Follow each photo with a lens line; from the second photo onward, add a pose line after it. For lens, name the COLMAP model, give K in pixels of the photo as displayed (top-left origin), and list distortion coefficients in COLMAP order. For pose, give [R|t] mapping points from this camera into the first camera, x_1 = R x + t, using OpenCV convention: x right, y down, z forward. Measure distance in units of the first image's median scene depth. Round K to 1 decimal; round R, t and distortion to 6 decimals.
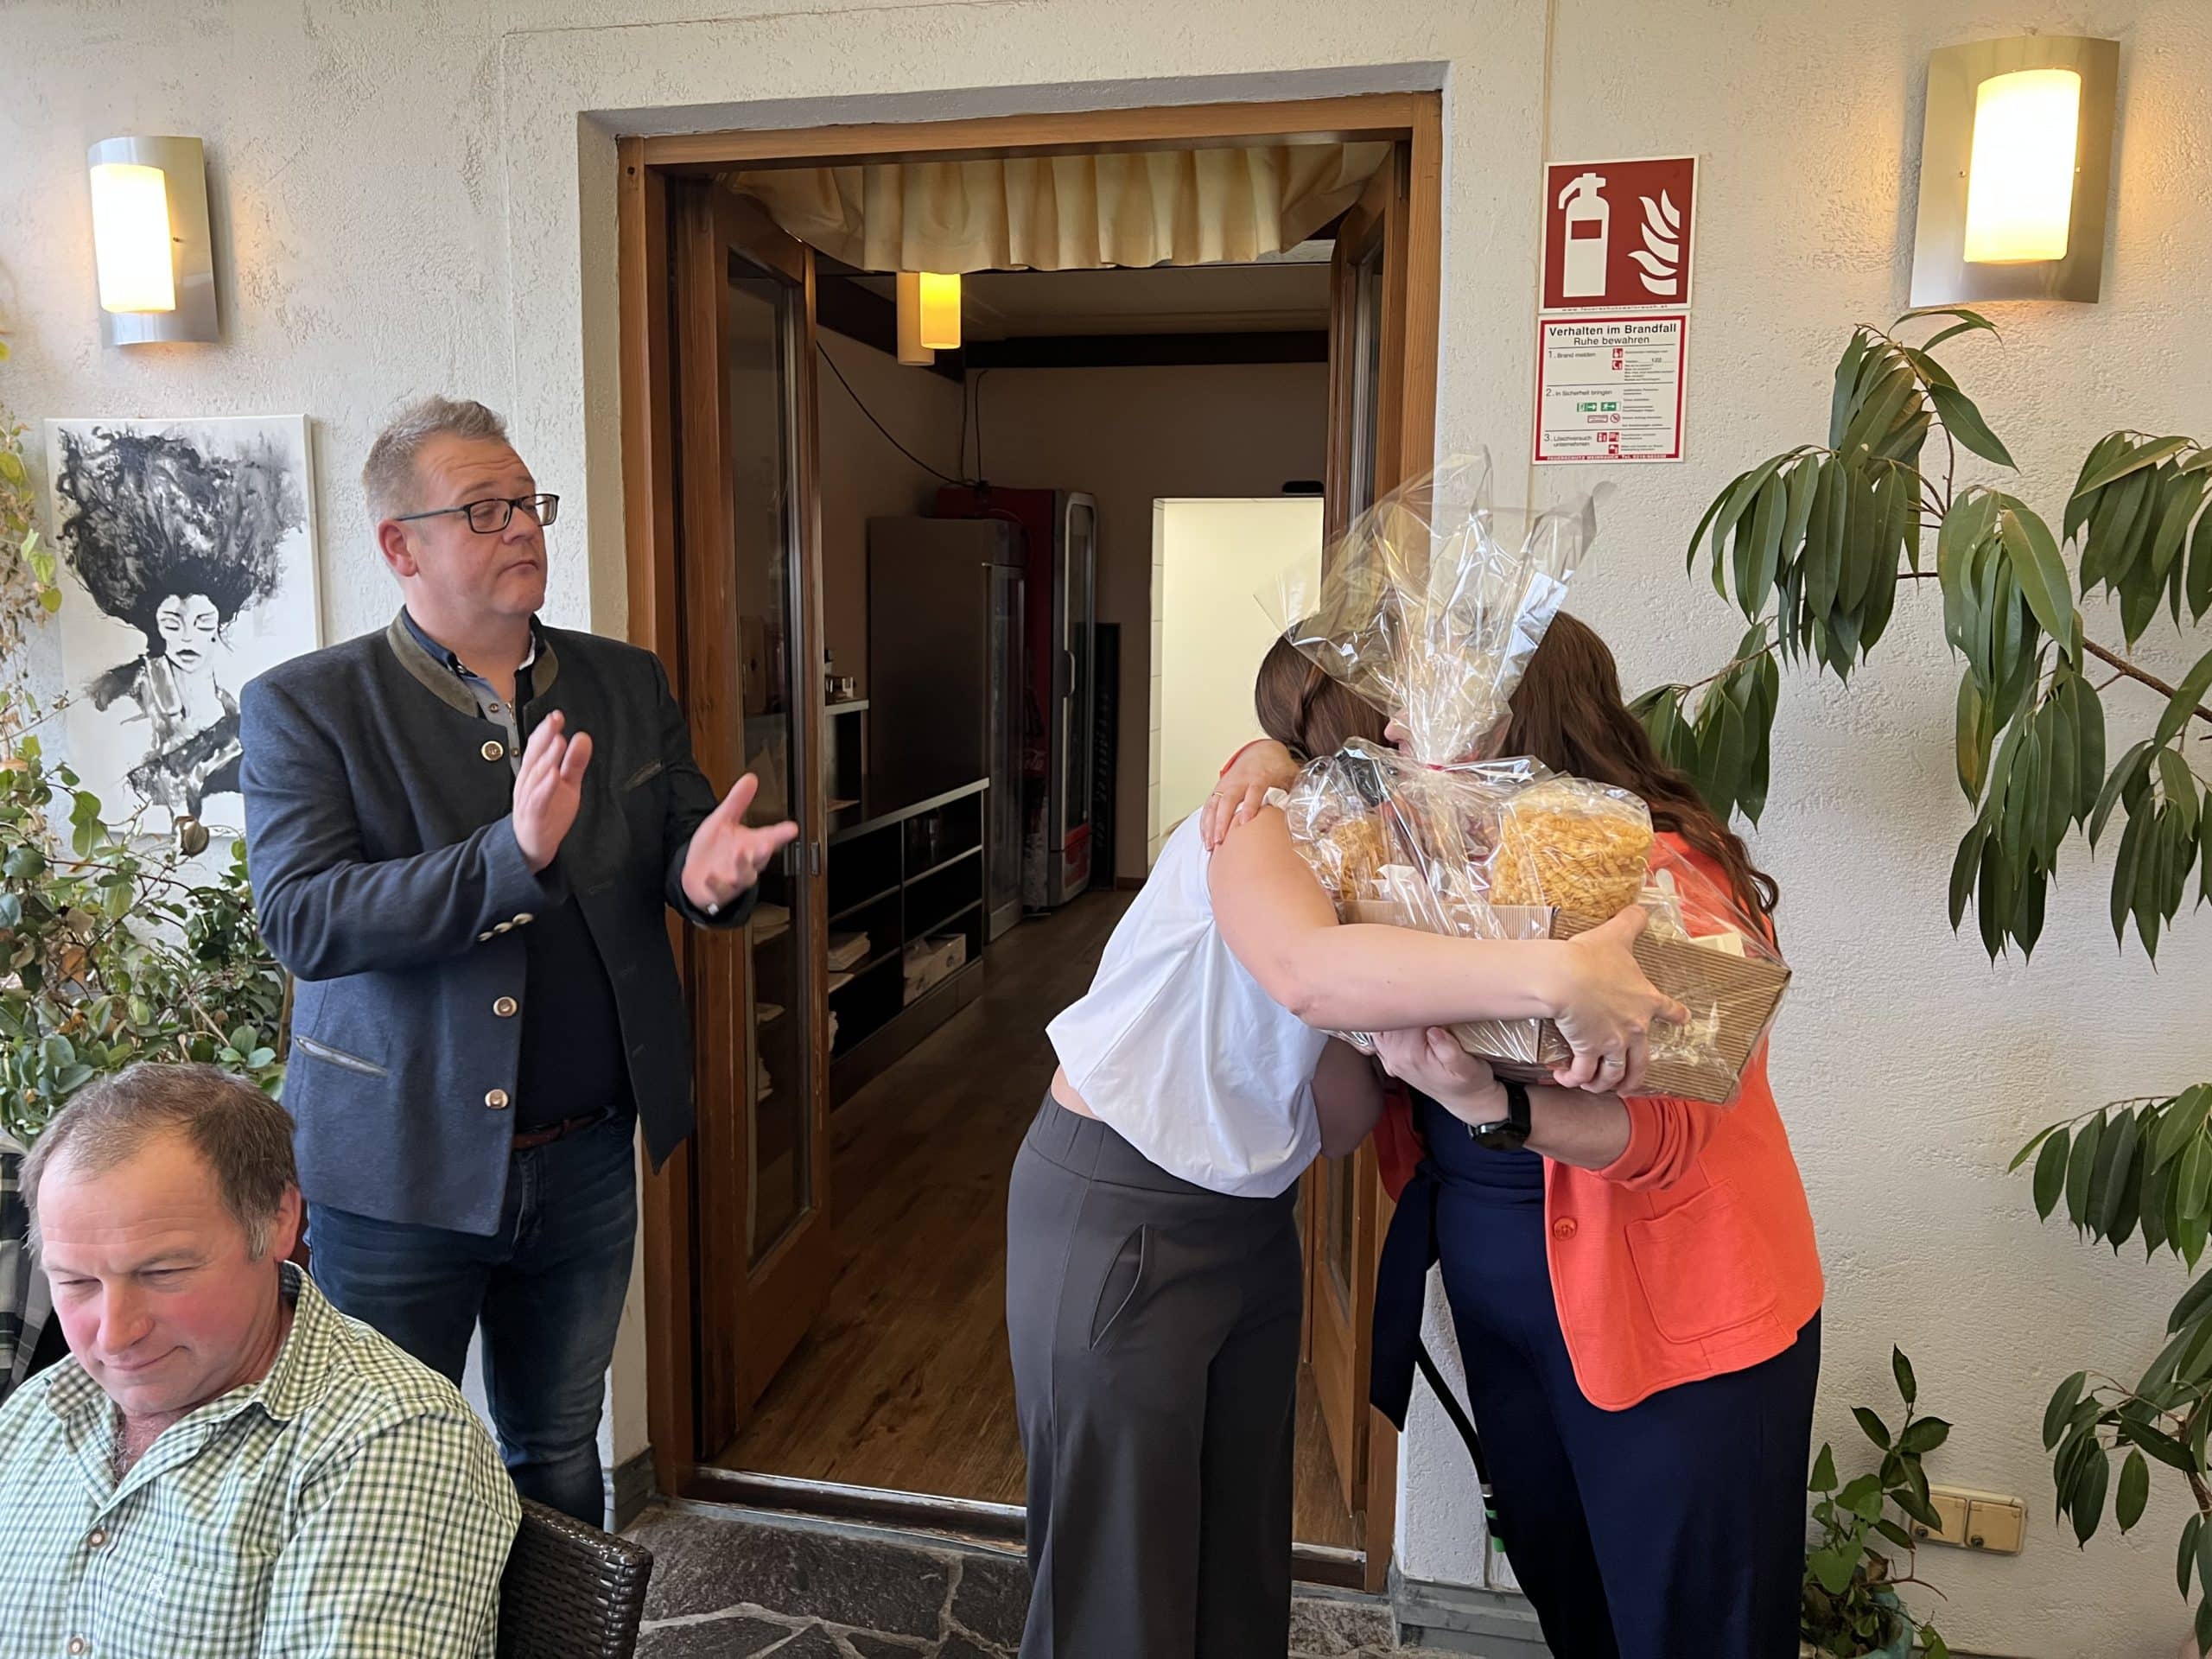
lens RADIAL K [[1658.4, 0, 1100.2], [0, 1658.4, 810.6], [0, 0, 1]] dist [0.041802, -0.047941]
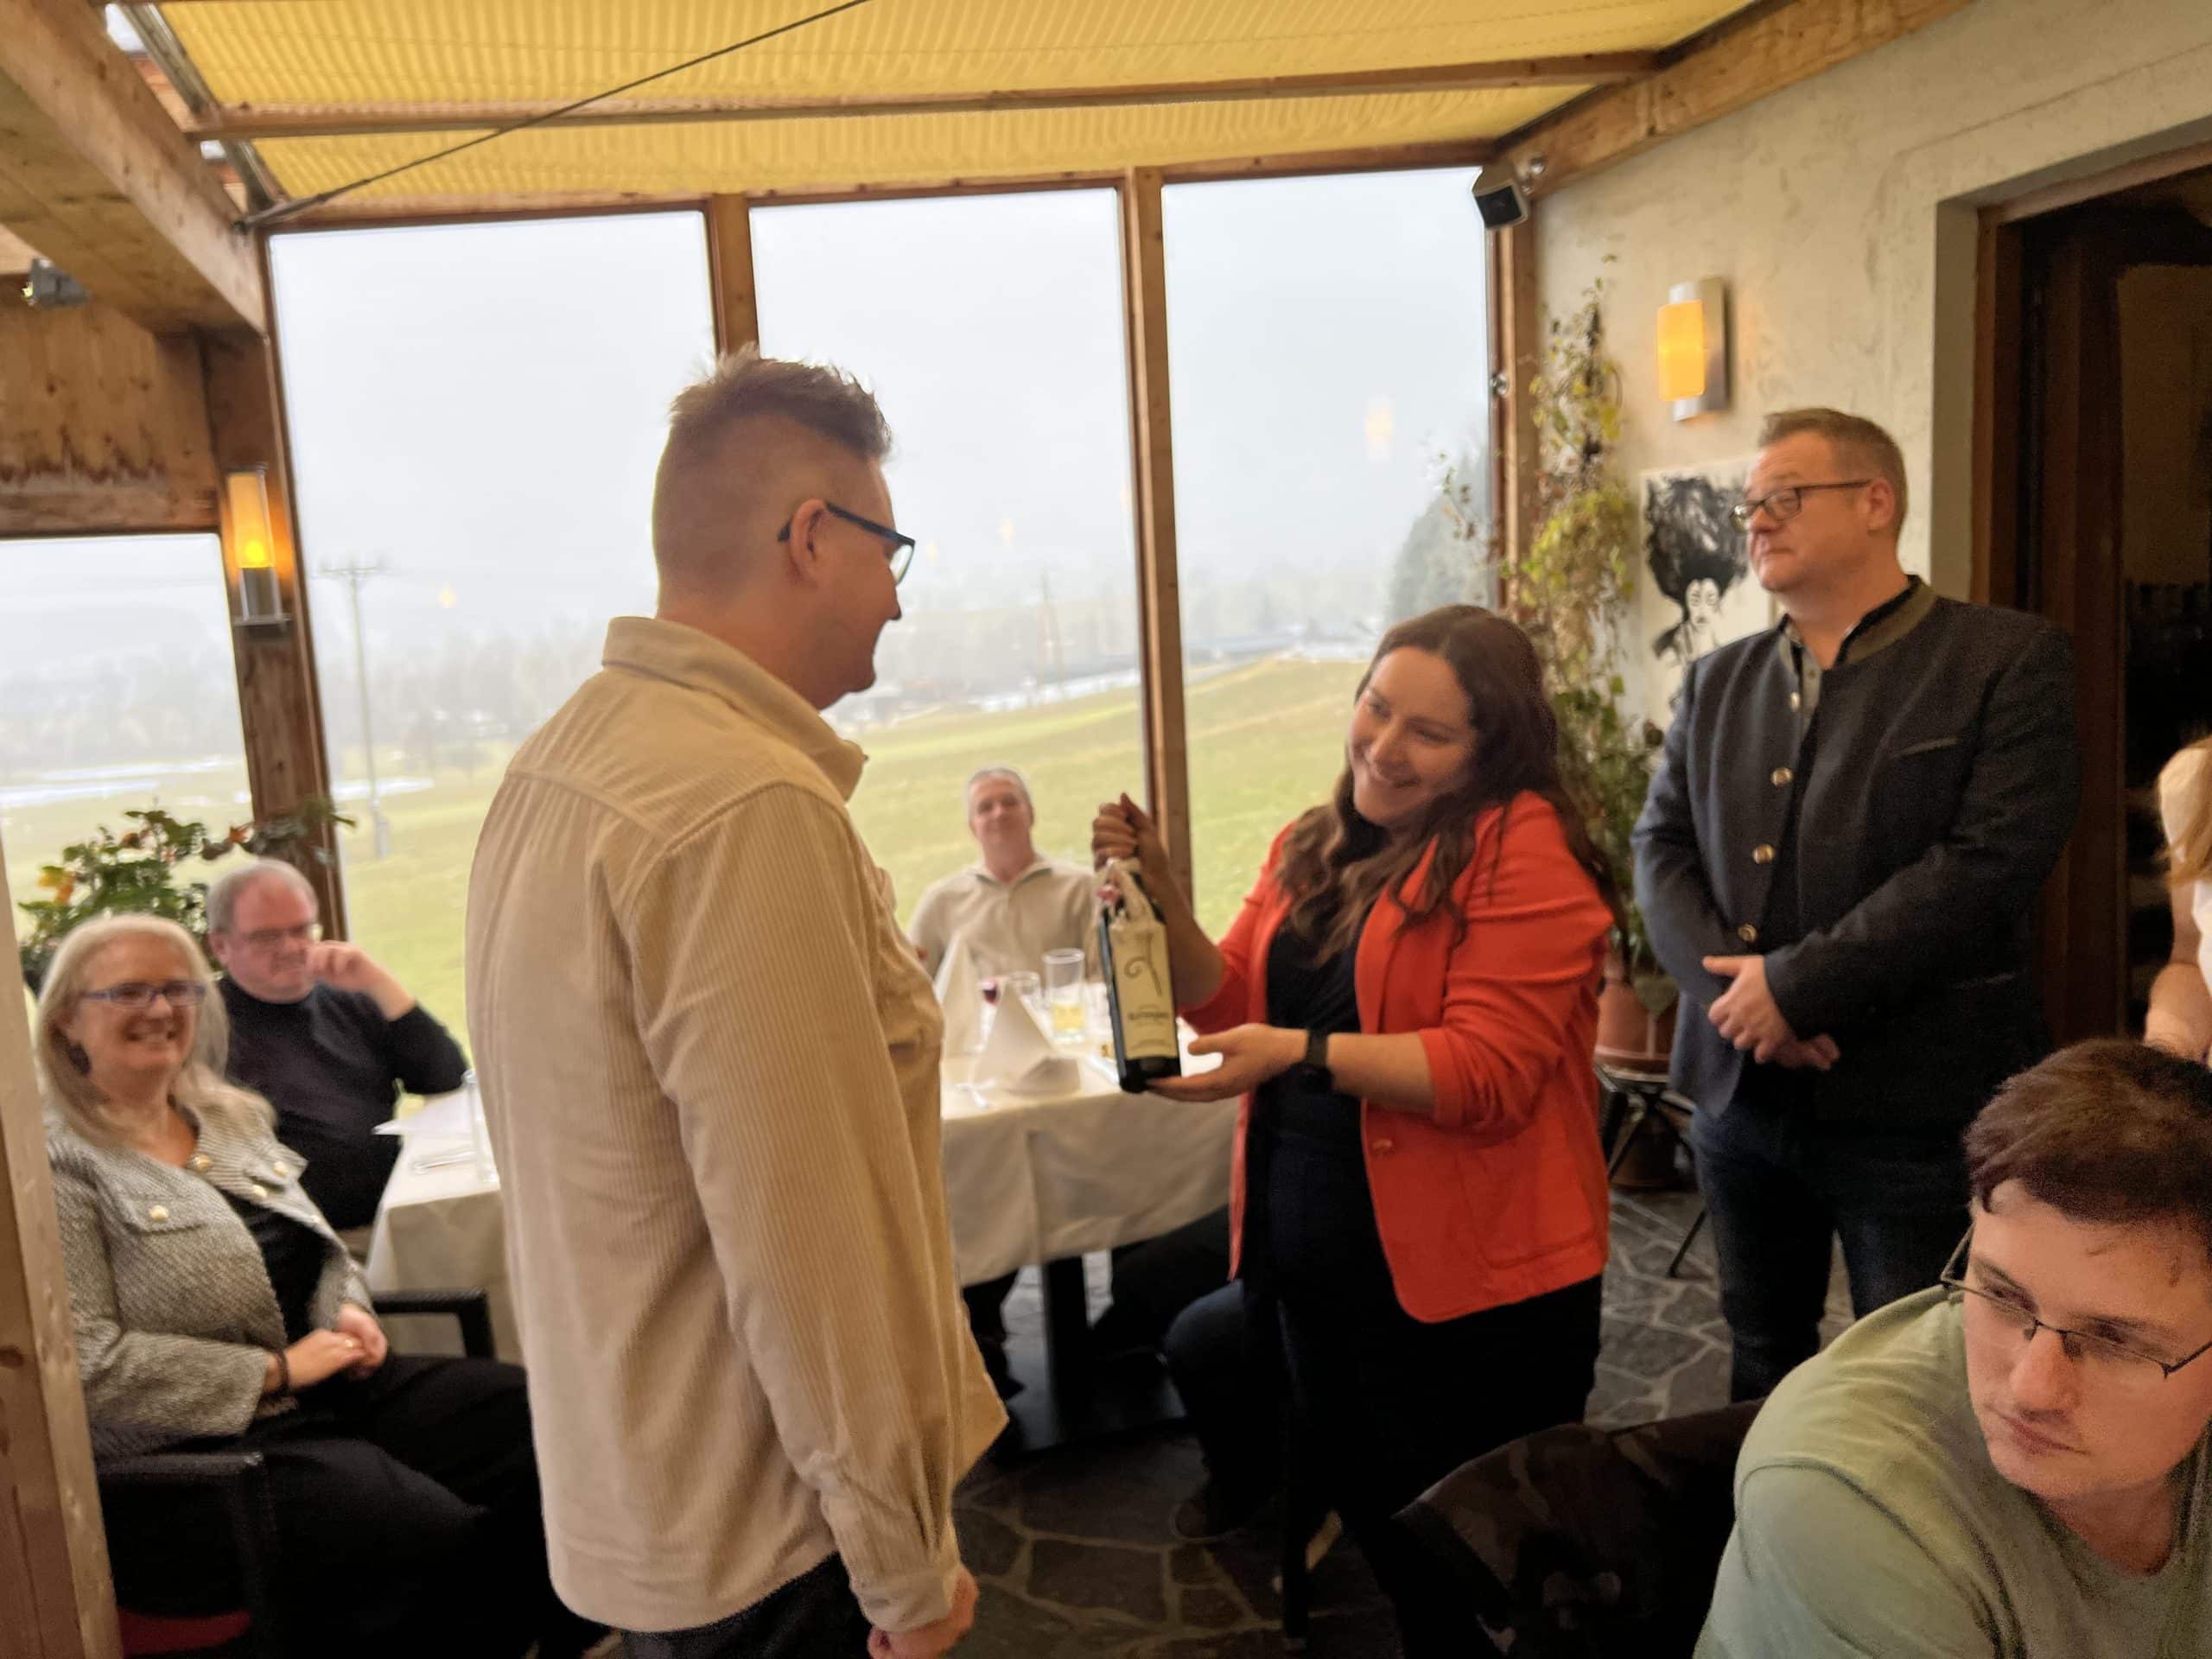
lens RADIAL K [[1658.4, 0, 1112.5], [0, 1658.4, 840.9], [0, 0, 1]] dist [0.041802, -0.047941]
pose [[0.502920, 0.080710, -0.860556, 0.514899], [-0.053487, 0.996629, 0.062214, 0.041222], [0.862676, 0.014740, 0.505542, -0.222811]]
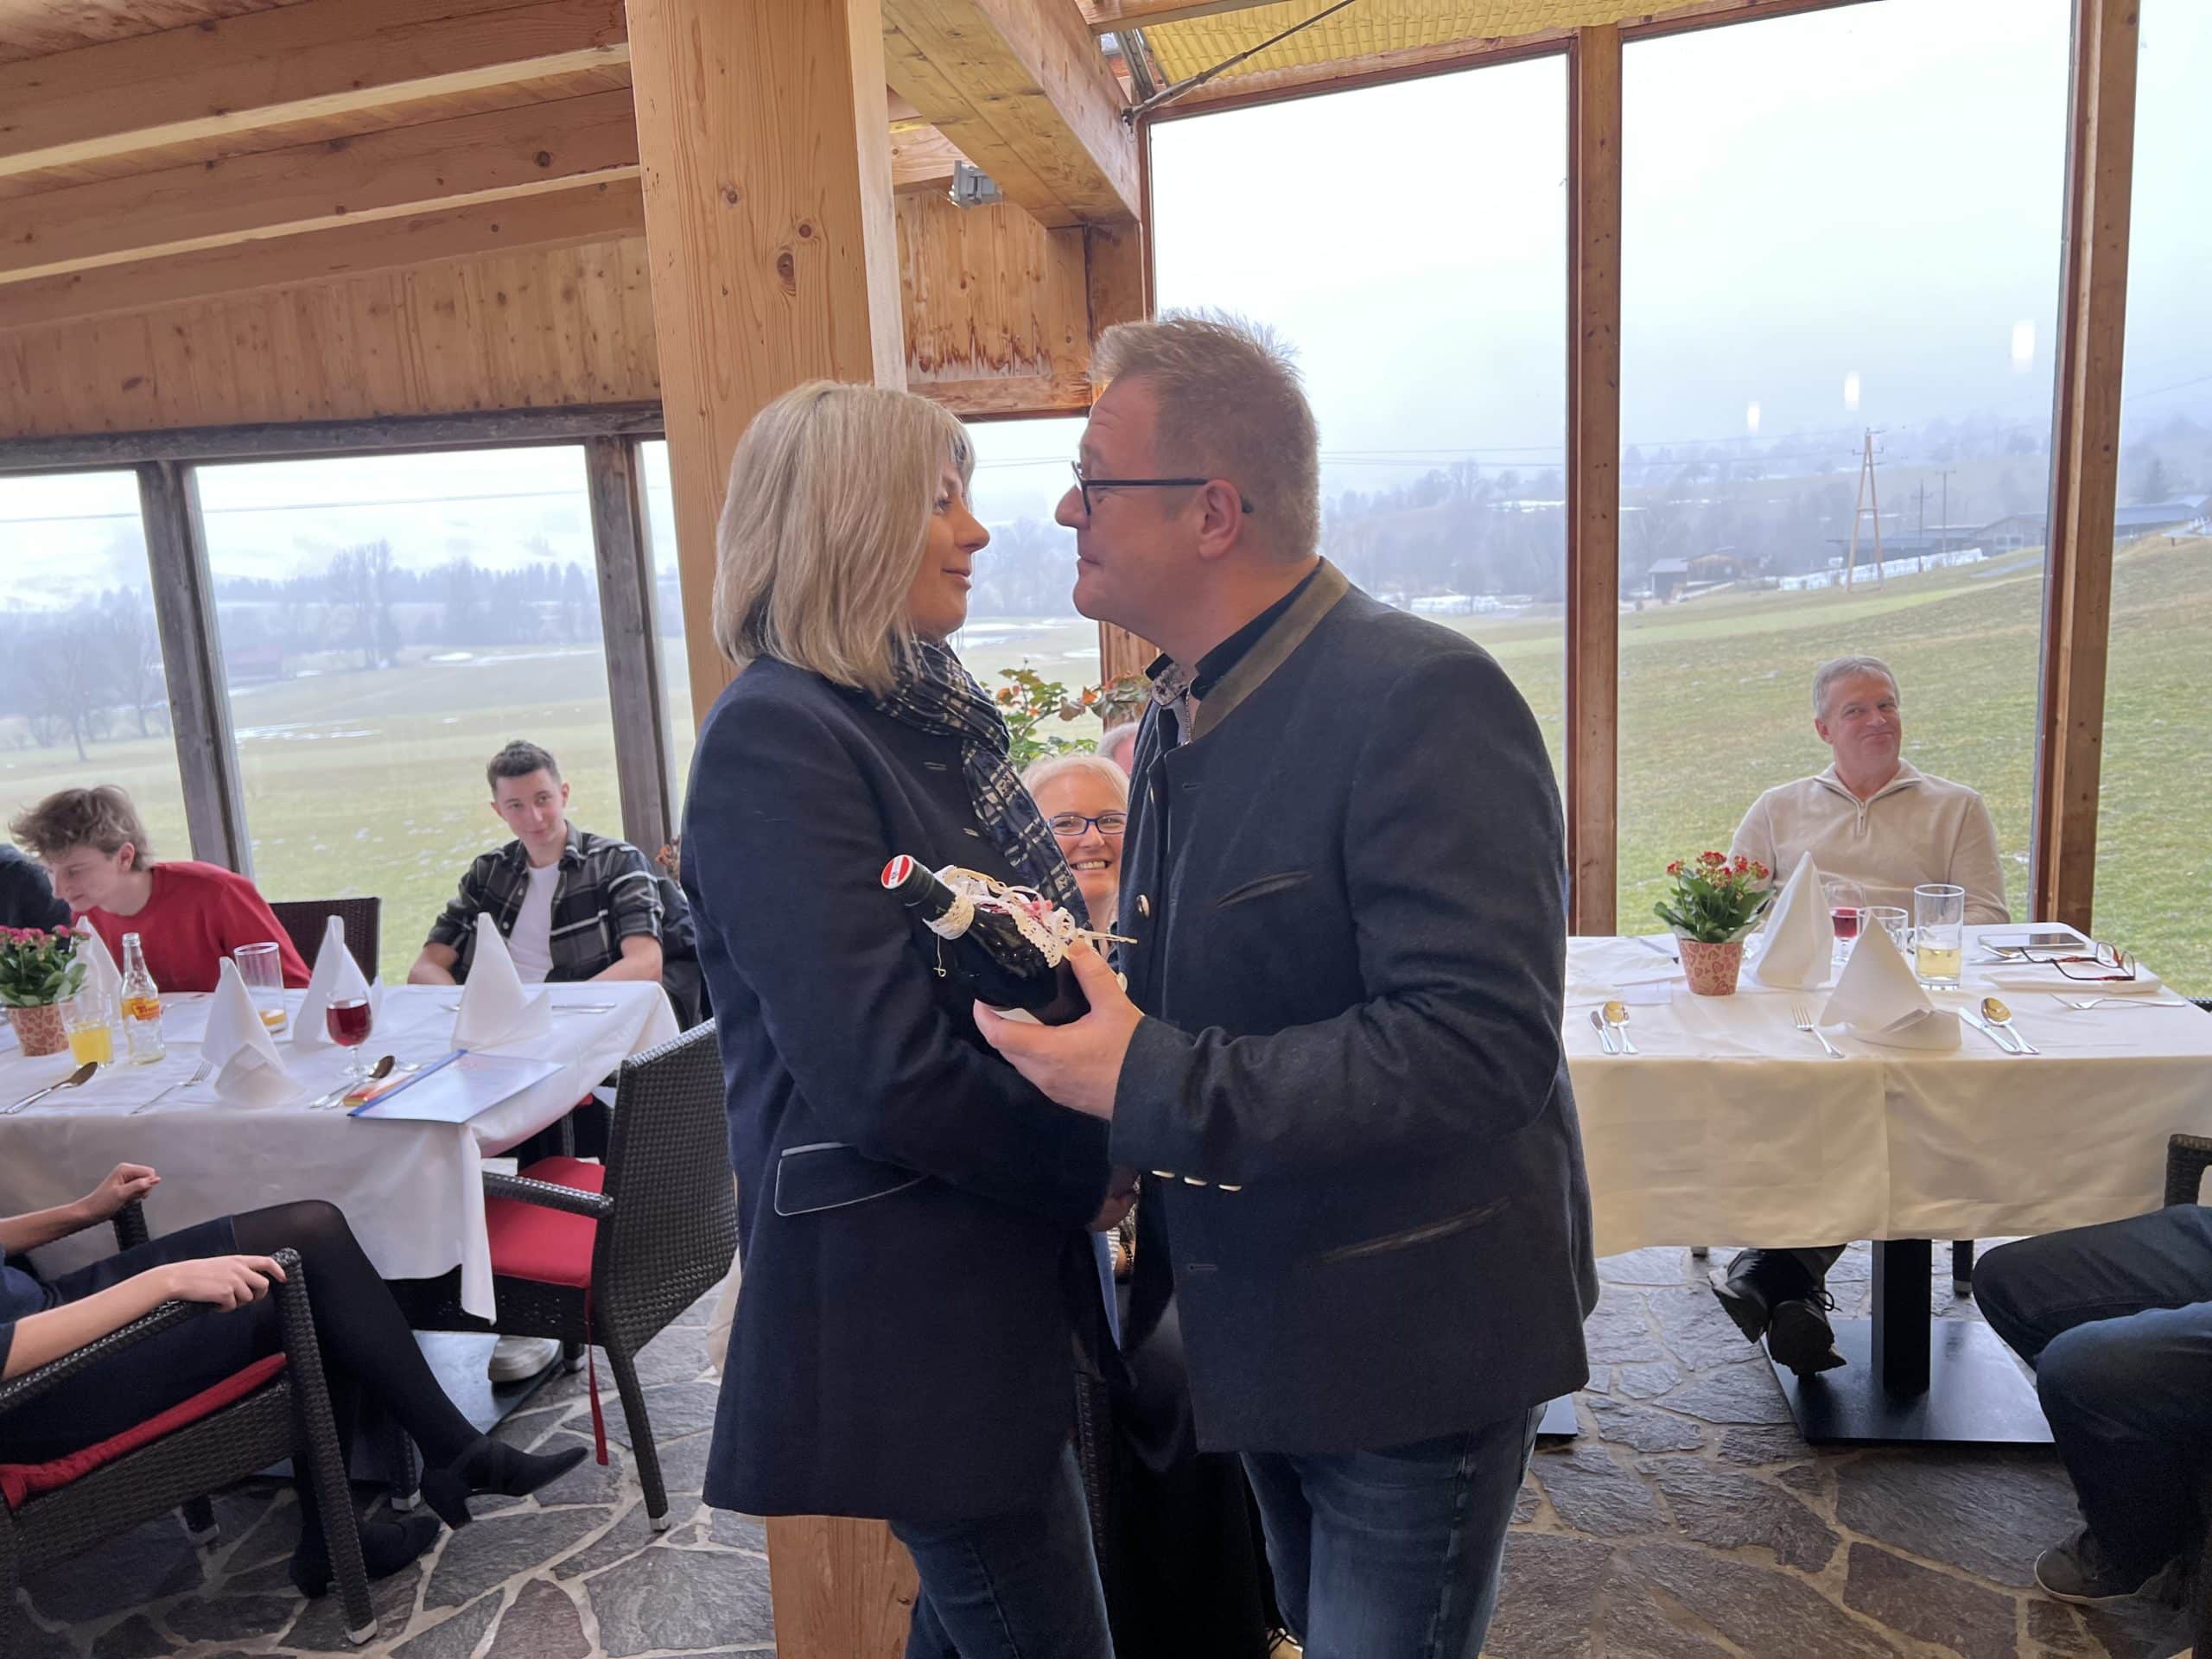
lens RADIAL K [[1658.4, 0, 1098.6], [0, 1658.4, 824.4], [0, 0, 1]] dist [0.041802, -0.047941]
pose [[0.066167, 0.162270, -0.984525, 0.445485], [-0.079045, 0.984439, 0.156944, 0.039657], [0.994673, 0.067437, 0.077964, -0.248286]]
